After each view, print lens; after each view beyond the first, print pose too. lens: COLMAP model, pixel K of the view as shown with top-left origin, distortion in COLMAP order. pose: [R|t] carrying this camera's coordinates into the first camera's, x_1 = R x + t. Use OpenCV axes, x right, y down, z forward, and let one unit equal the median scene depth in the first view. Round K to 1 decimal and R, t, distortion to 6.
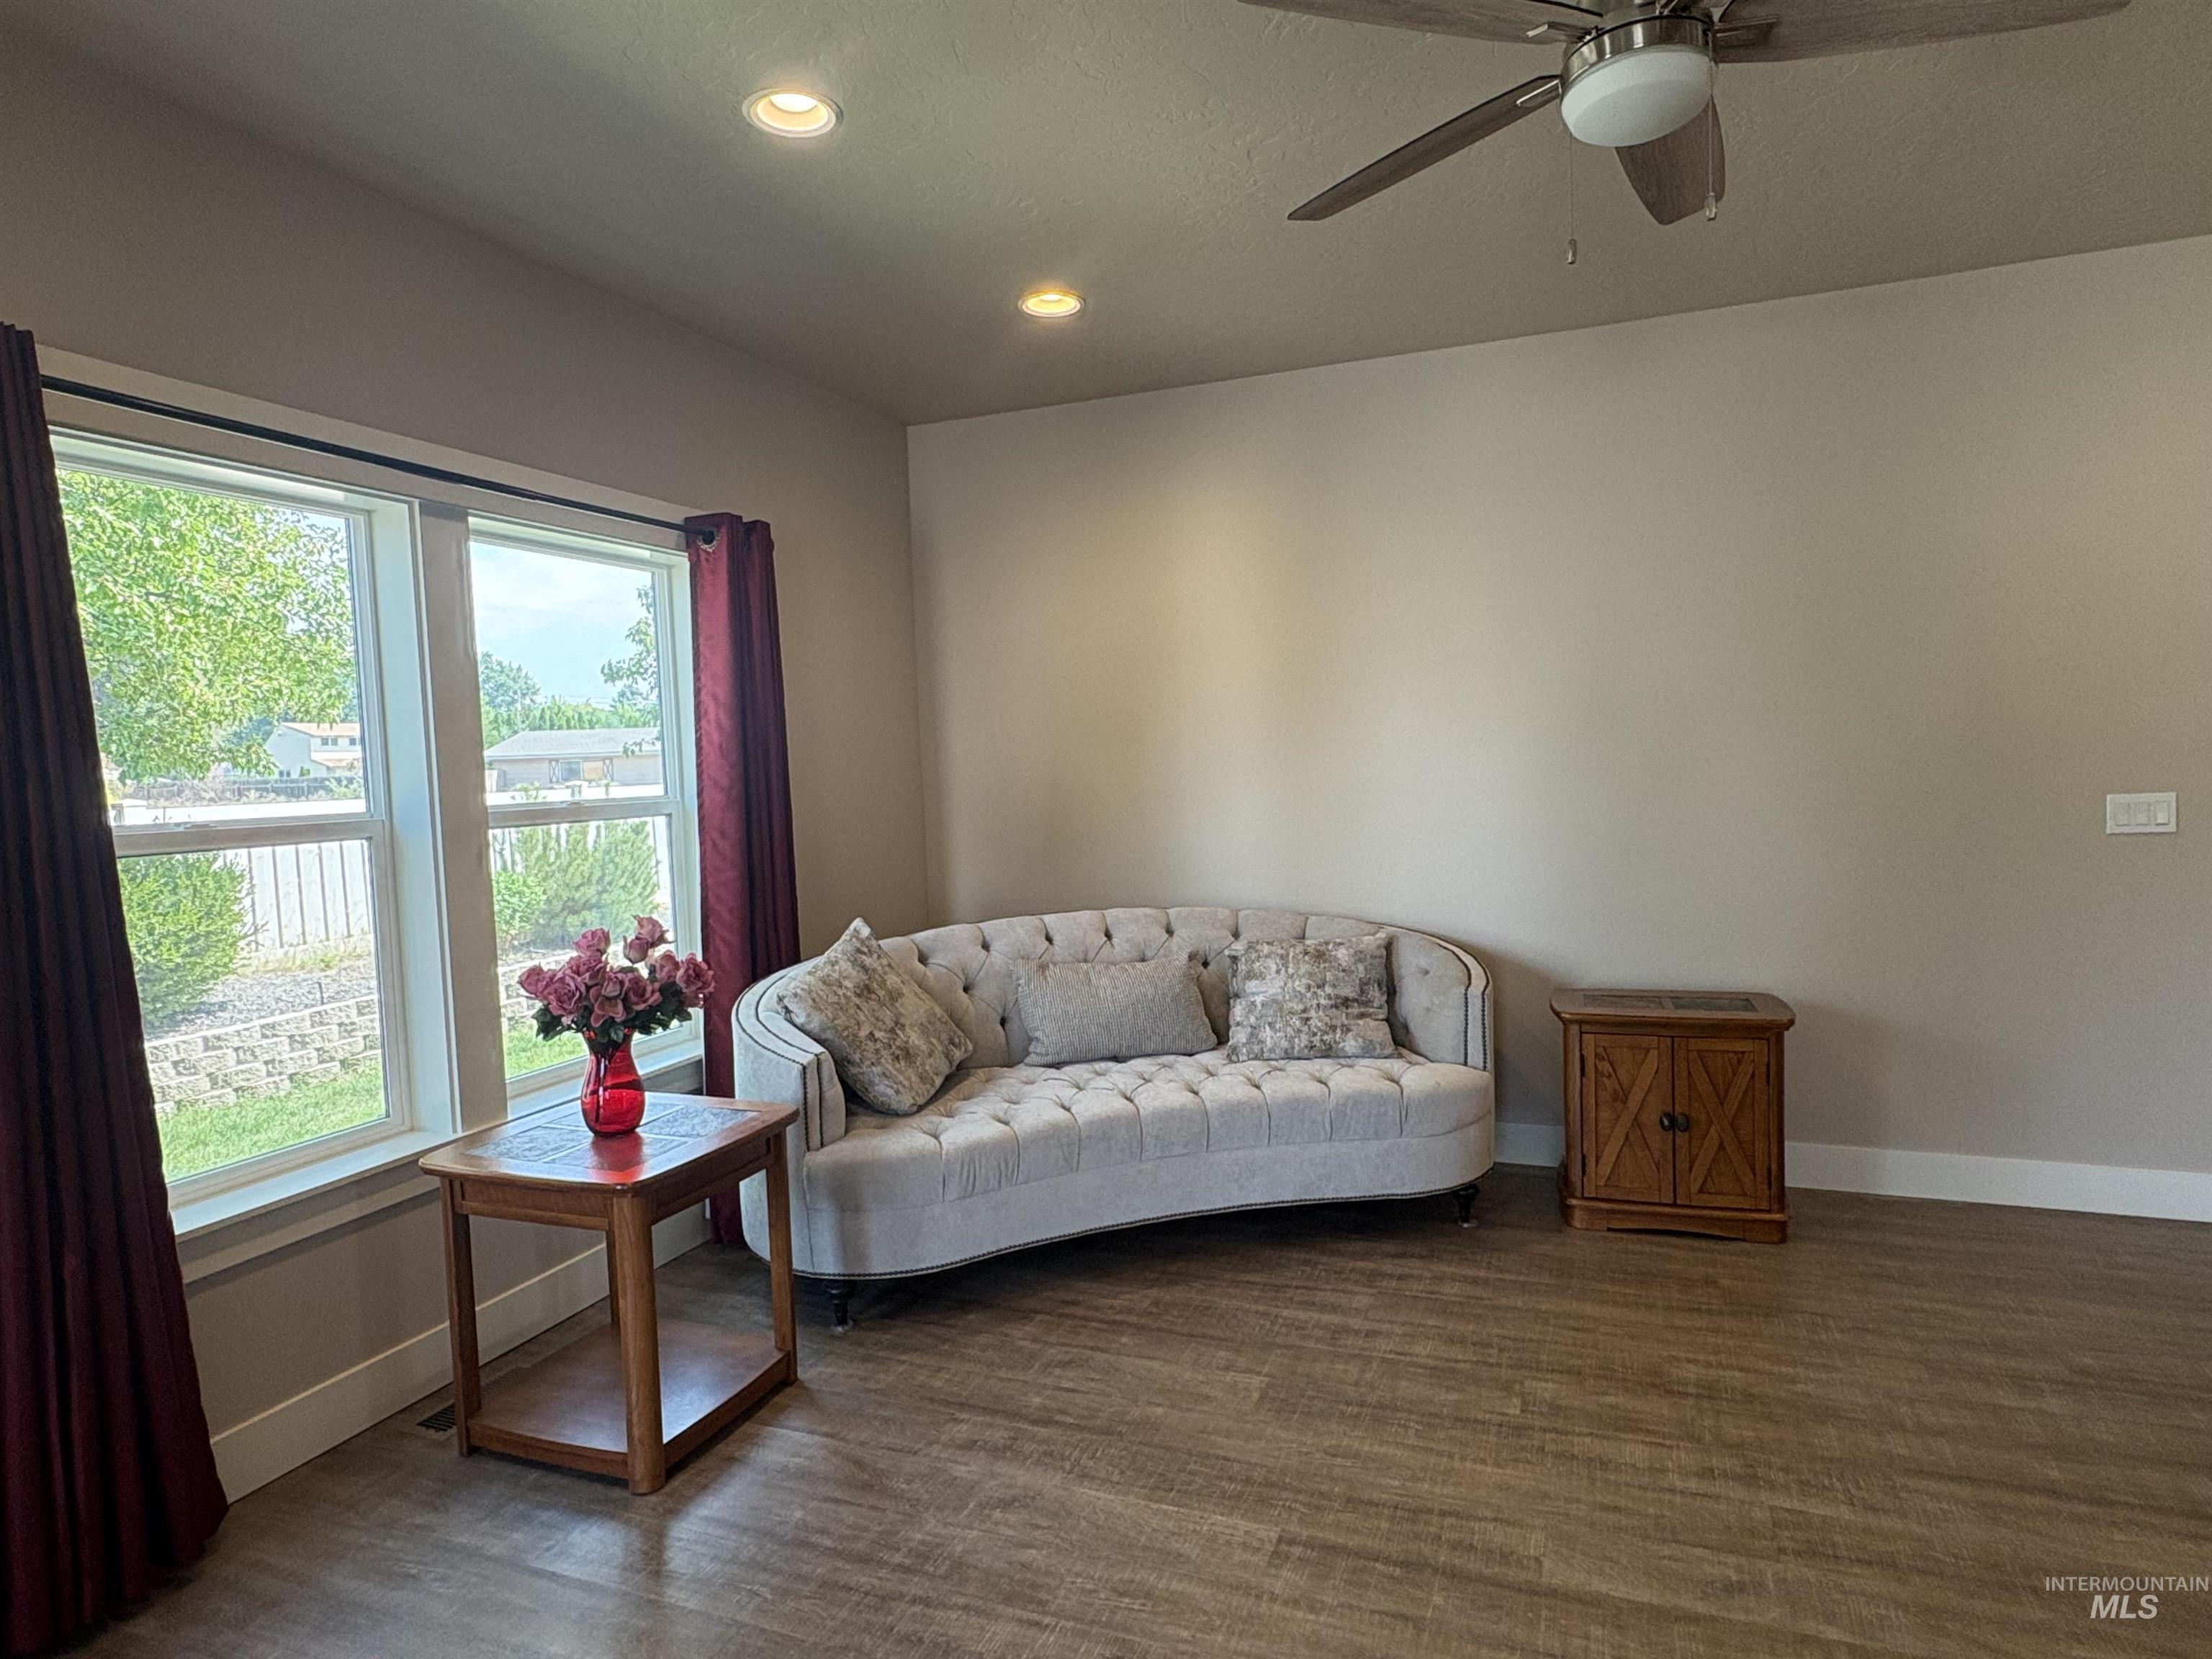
lens RADIAL K [[1281.9, 0, 1091.3], [0, 1281.9, 841.3], [0, 0, 1]] dist [0.001970, -0.000201]
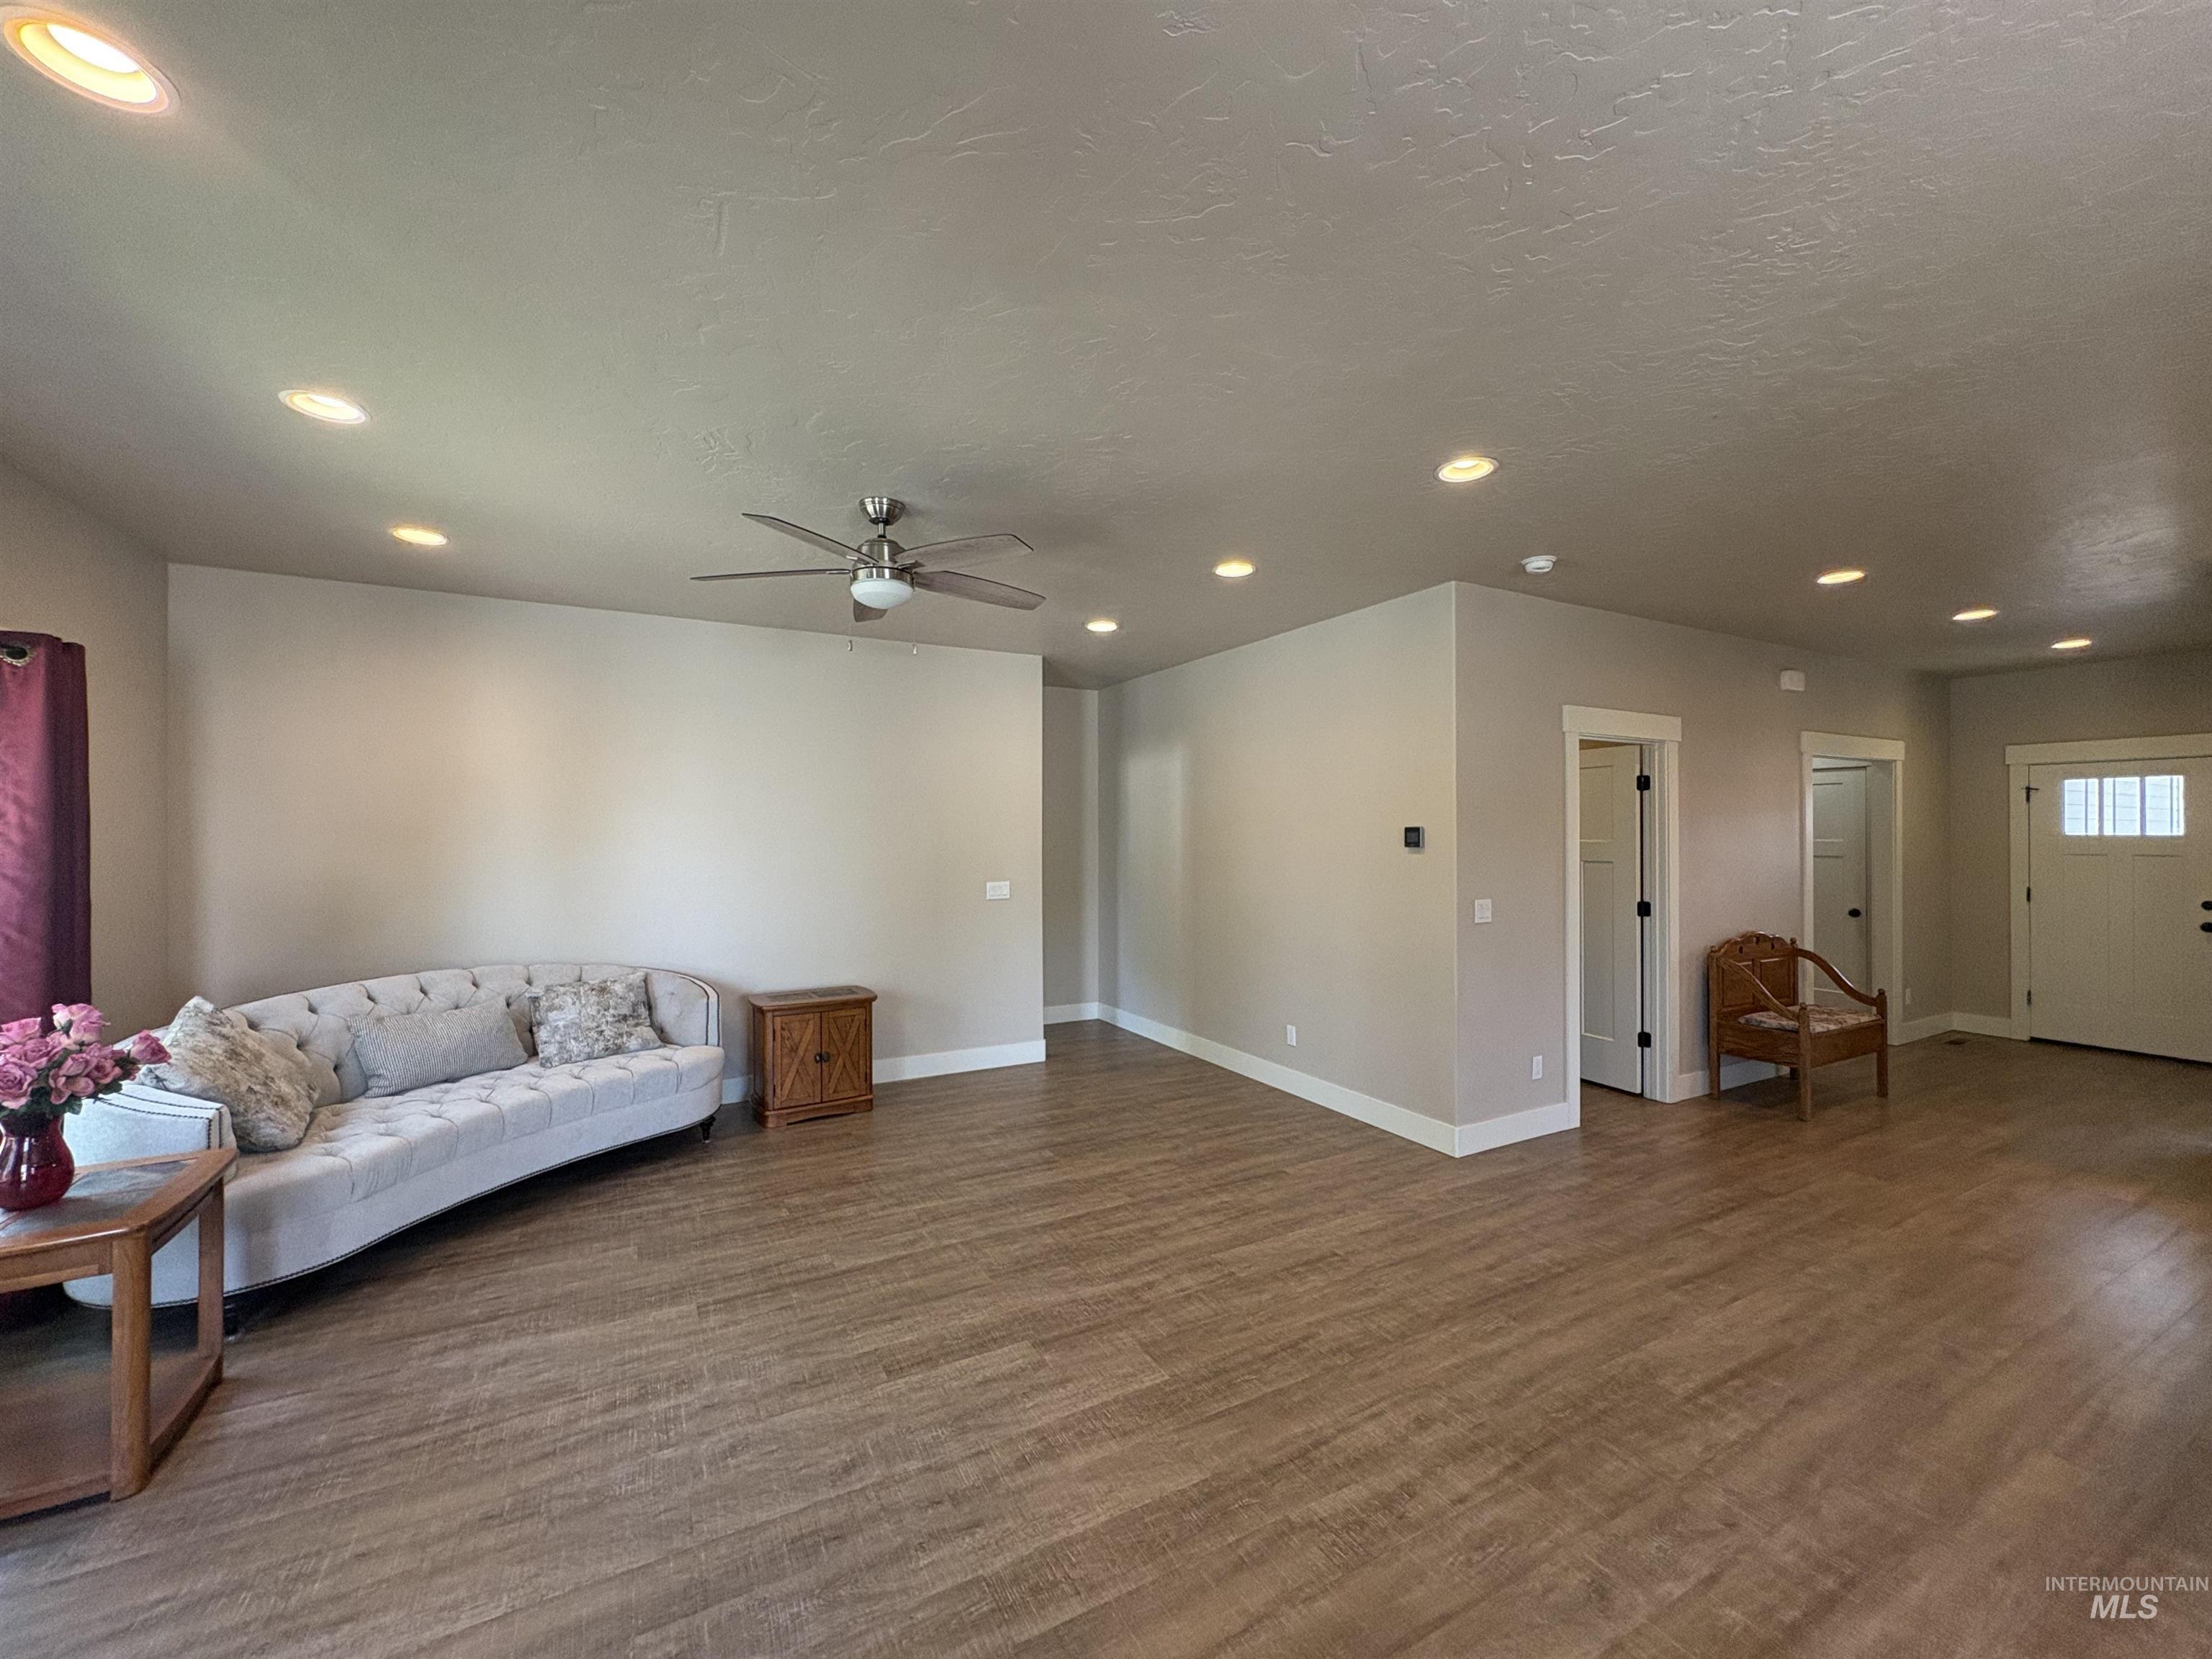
lens RADIAL K [[883.2, 0, 1110.9], [0, 883.2, 834.1], [0, 0, 1]] dist [-0.002170, 0.003120]
pose [[0.628476, 0.034847, 0.777048, -0.311704], [0.026862, 0.997428, -0.066456, -0.012552], [-0.777365, 0.062639, 0.625923, -0.174531]]
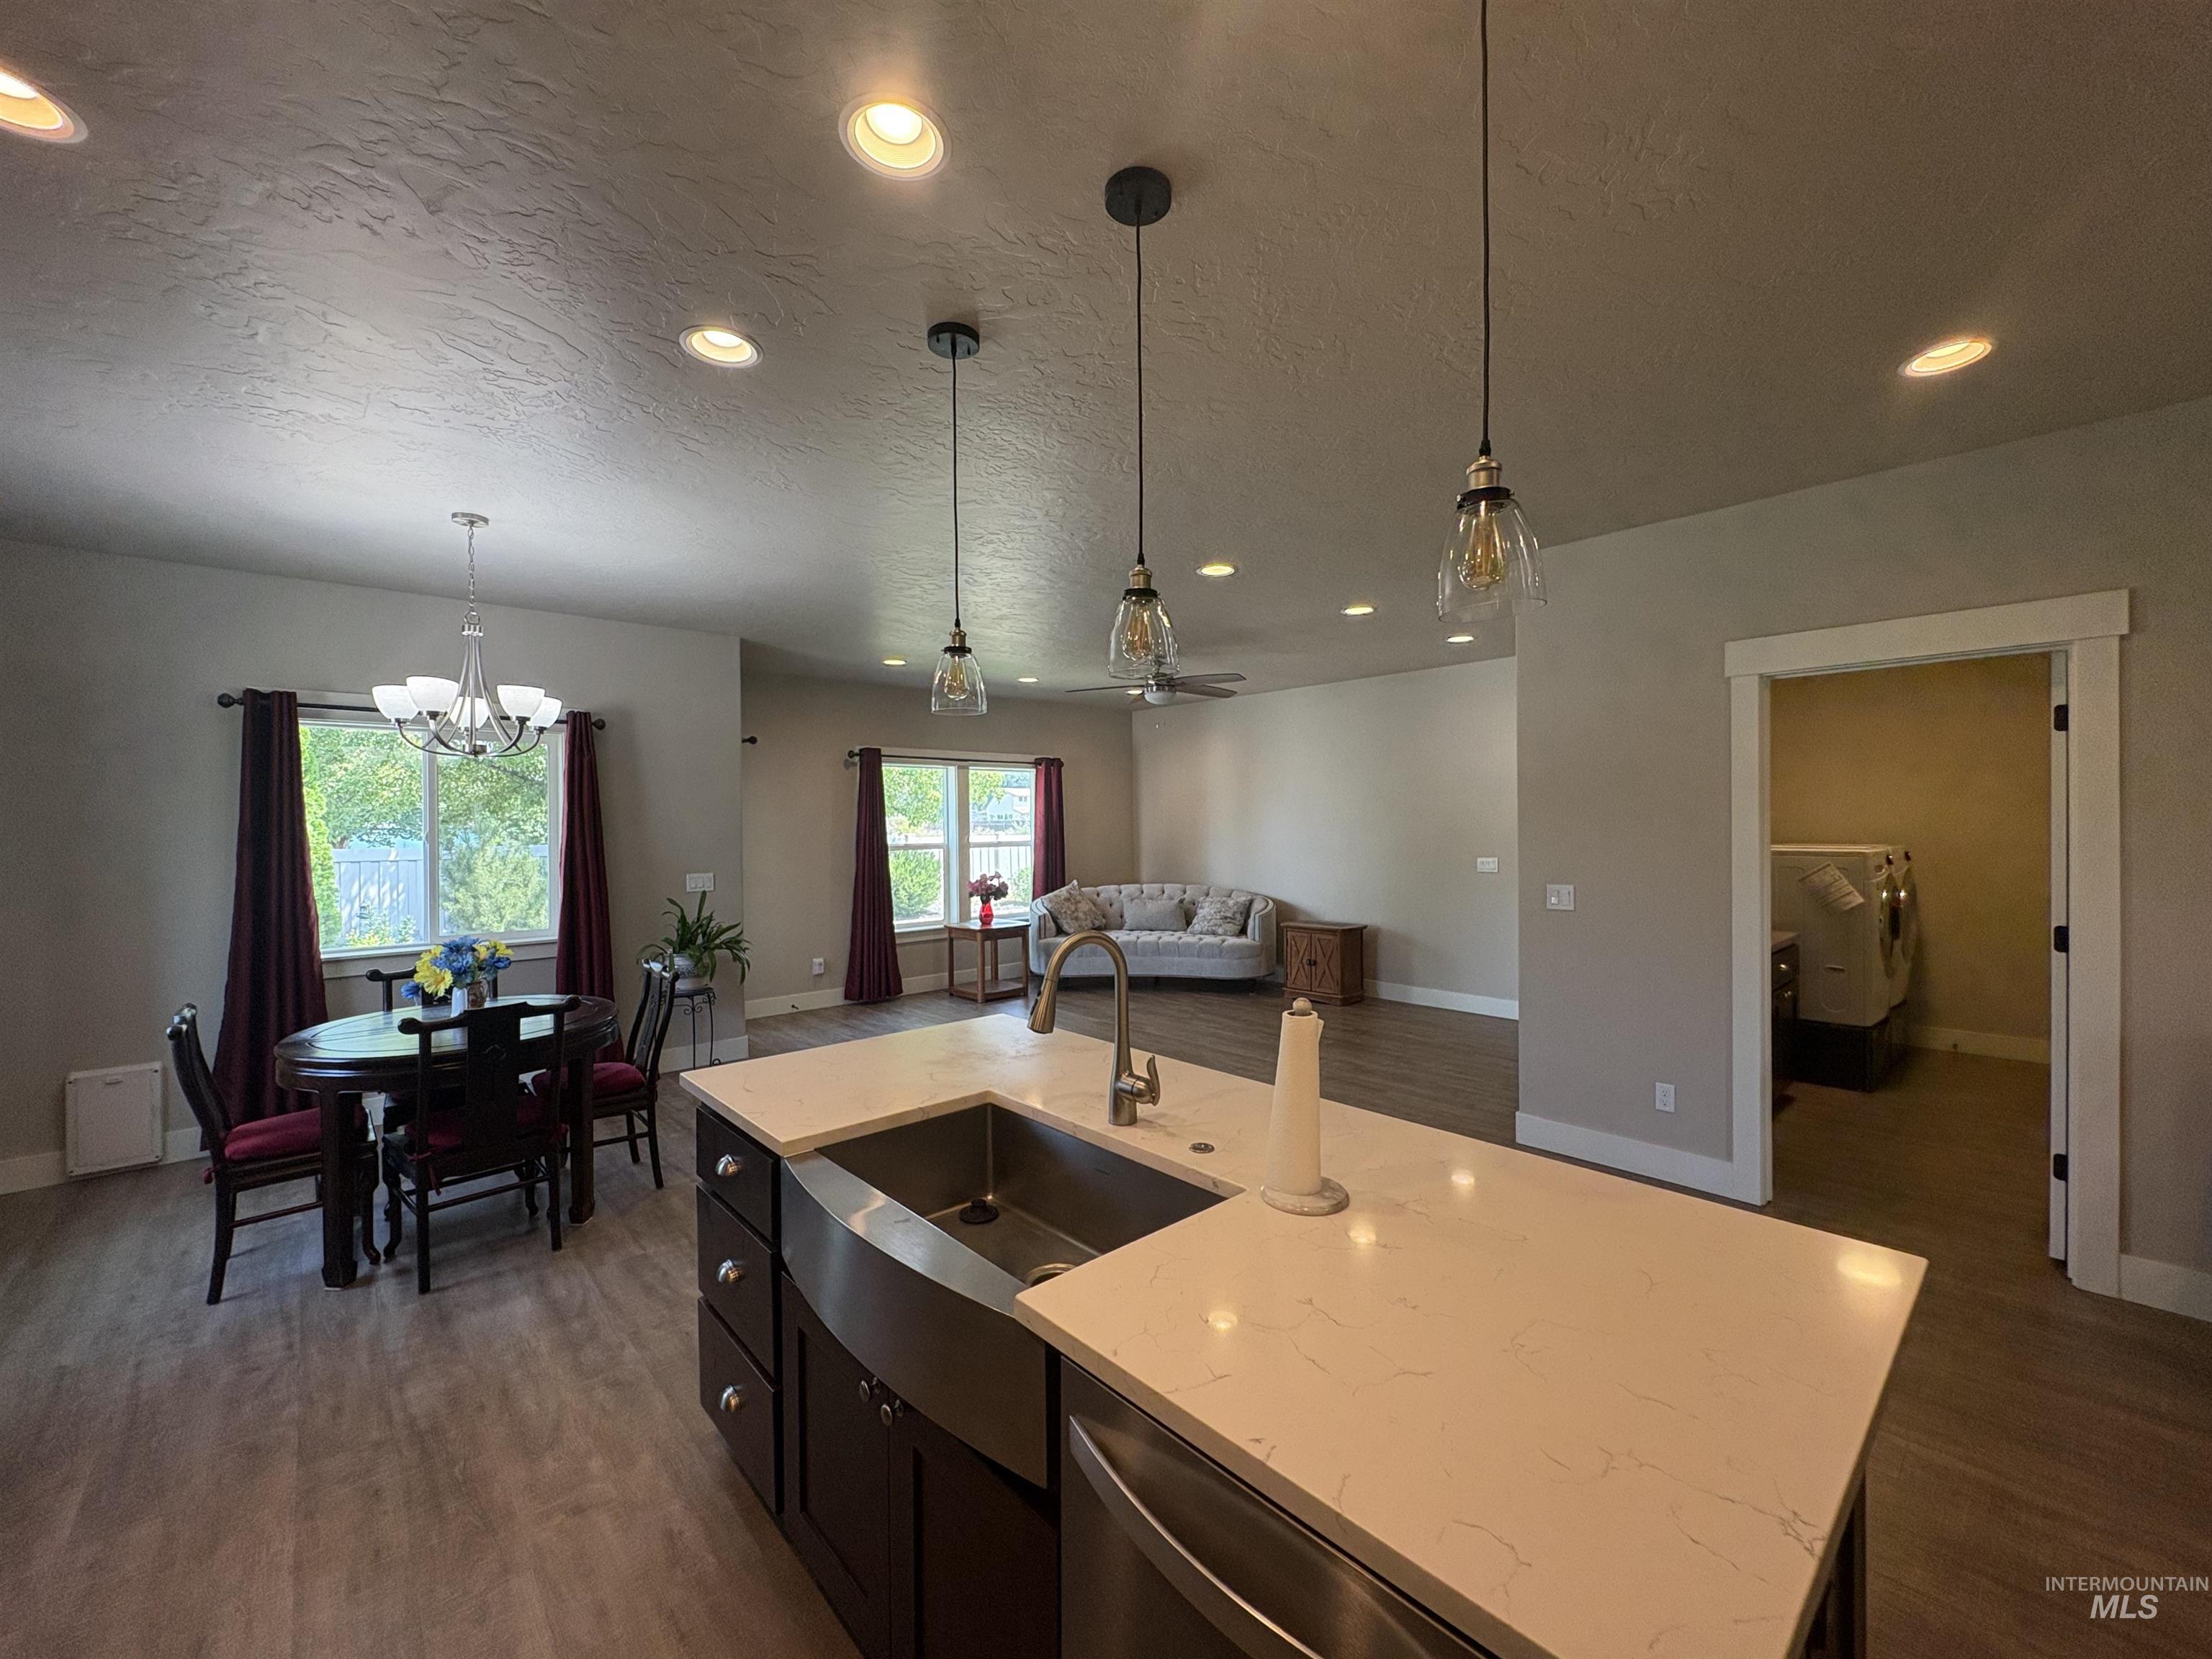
lens RADIAL K [[888.8, 0, 1109.0], [0, 888.8, 825.7], [0, 0, 1]] dist [0.000946, 0.000070]
pose [[0.901722, 0.026808, -0.431485, 0.938770], [-0.048179, 0.998090, -0.038675, 0.006430], [0.429624, 0.055663, 0.901291, -1.095284]]
